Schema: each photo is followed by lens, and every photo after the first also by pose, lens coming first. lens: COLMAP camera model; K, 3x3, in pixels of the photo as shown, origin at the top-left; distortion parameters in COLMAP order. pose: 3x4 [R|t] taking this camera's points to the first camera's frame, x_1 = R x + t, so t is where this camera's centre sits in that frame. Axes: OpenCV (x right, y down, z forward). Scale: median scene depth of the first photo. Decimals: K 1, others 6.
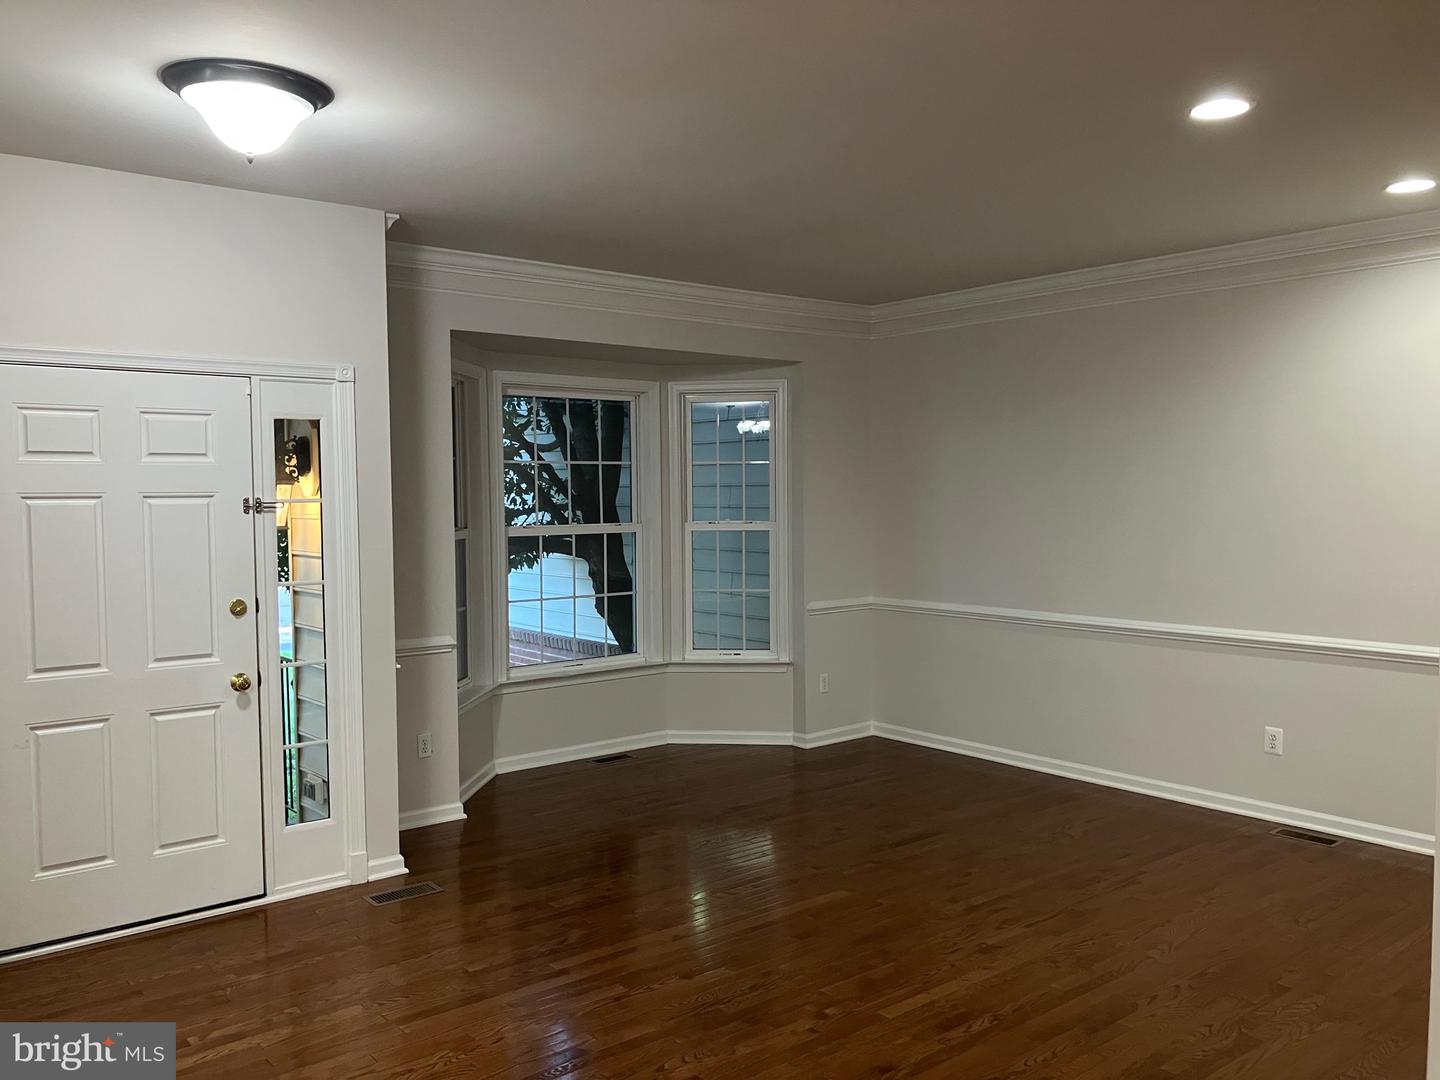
lens RADIAL K [[1185.5, 0, 720.0], [0, 1185.5, 540.0], [0, 0, 1]] dist [-0.001937, -0.000885]
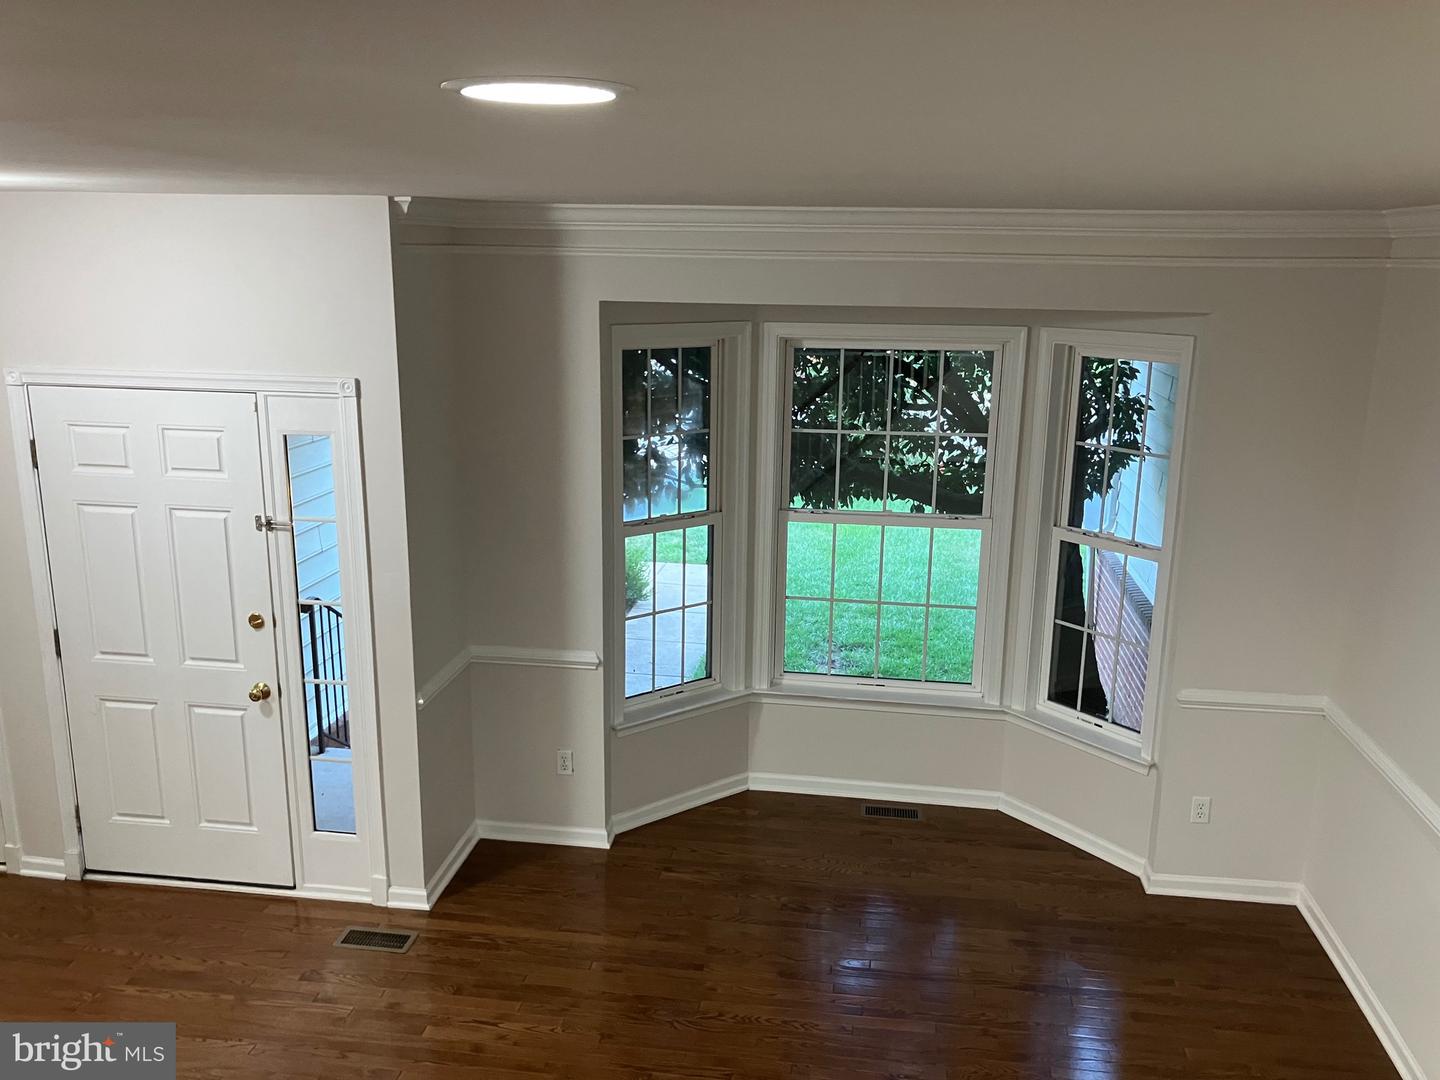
lens RADIAL K [[1162.1, 0, 720.2], [0, 1162.1, 521.6], [0, 0, 1]] dist [0.093520, -0.221954]
pose [[0.668383, 0.176221, -0.722641, 0.529608], [-0.046456, 0.979524, 0.195897, -0.224751], [0.742365, -0.097363, 0.662883, 0.597909]]
